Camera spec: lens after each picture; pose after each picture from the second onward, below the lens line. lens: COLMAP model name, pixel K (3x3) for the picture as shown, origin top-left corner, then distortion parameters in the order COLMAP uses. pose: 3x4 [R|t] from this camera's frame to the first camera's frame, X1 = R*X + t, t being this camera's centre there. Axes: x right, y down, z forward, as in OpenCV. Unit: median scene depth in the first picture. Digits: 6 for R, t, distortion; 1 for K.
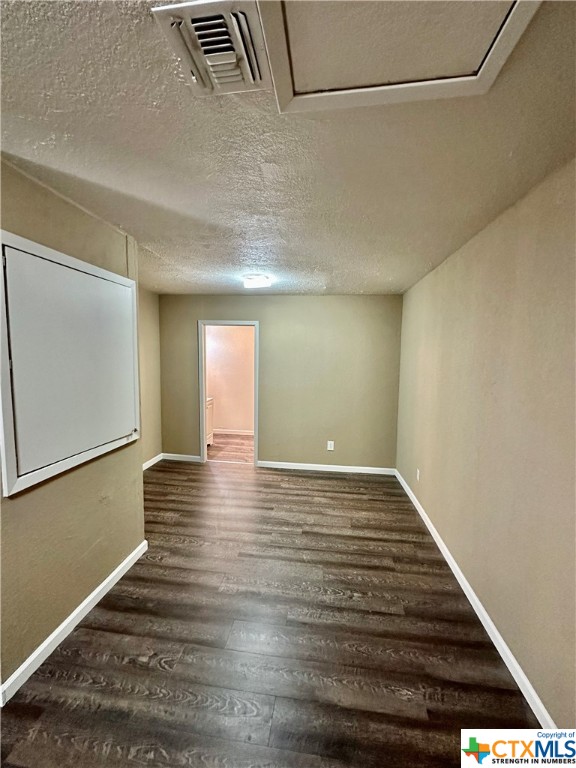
lens RADIAL K [[307.3, 0, 287.9], [0, 307.3, 383.1], [0, 0, 1]] dist [-0.000904, -0.000009]
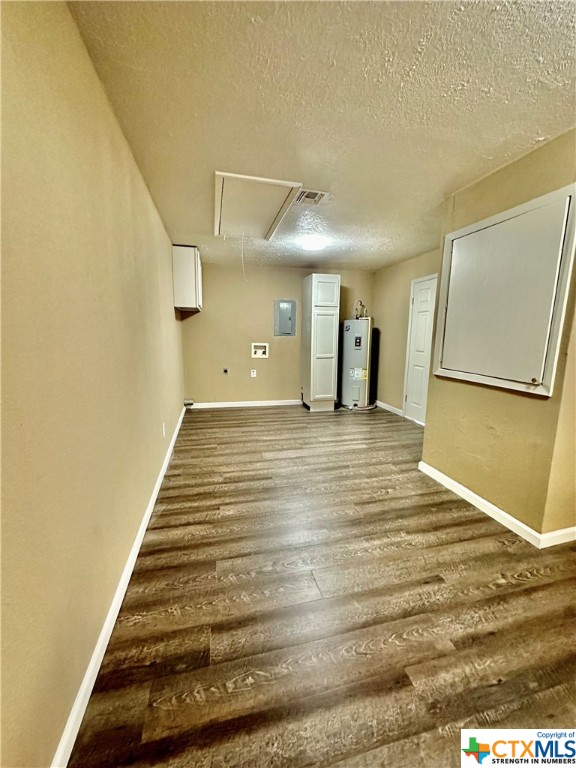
lens RADIAL K [[307.3, 0, 286.5], [0, 307.3, 382.9], [0, 0, 1]] dist [-0.000904, -0.000009]
pose [[-0.934052, 0.030086, -0.355869, 0.477739], [-0.061132, 0.968270, 0.242313, -0.001251], [0.351867, 0.248087, -0.902575, 1.708744]]
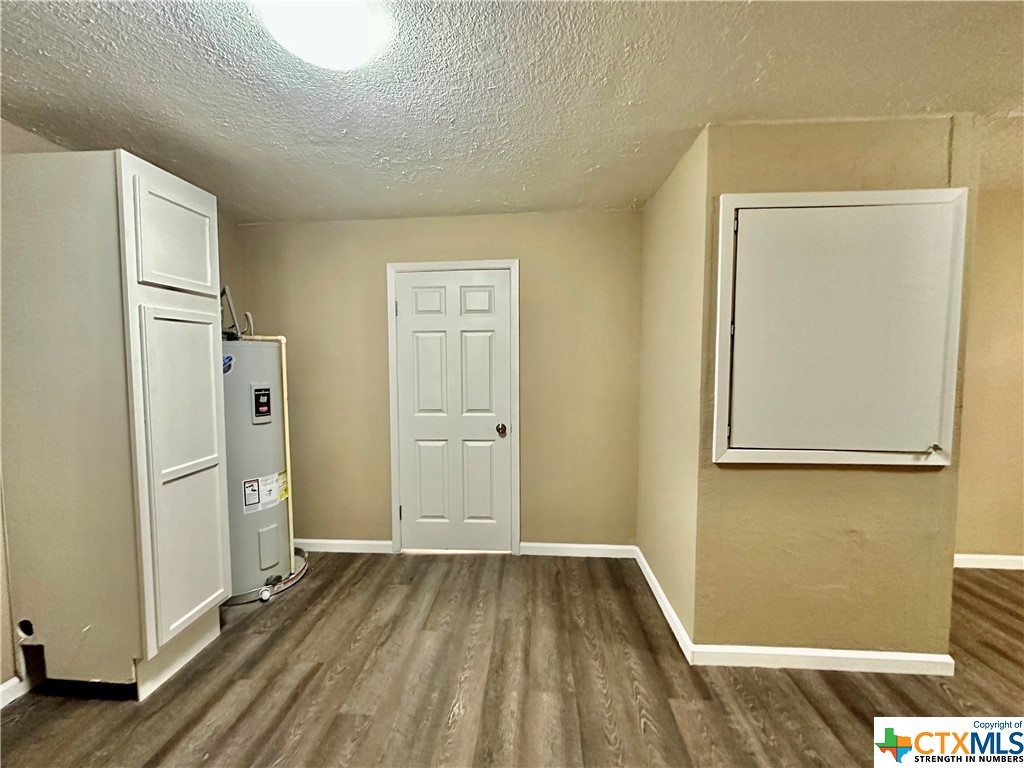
lens RADIAL K [[409.7, 0, 514.2], [0, 409.7, 384.8], [0, 0, 1]] dist [-0.000904, -0.000009]
pose [[0.061429, 0.037250, -0.997416, 0.248211], [-0.090764, 0.995371, 0.031583, 0.093553], [0.993976, 0.088589, 0.064526, 0.168876]]
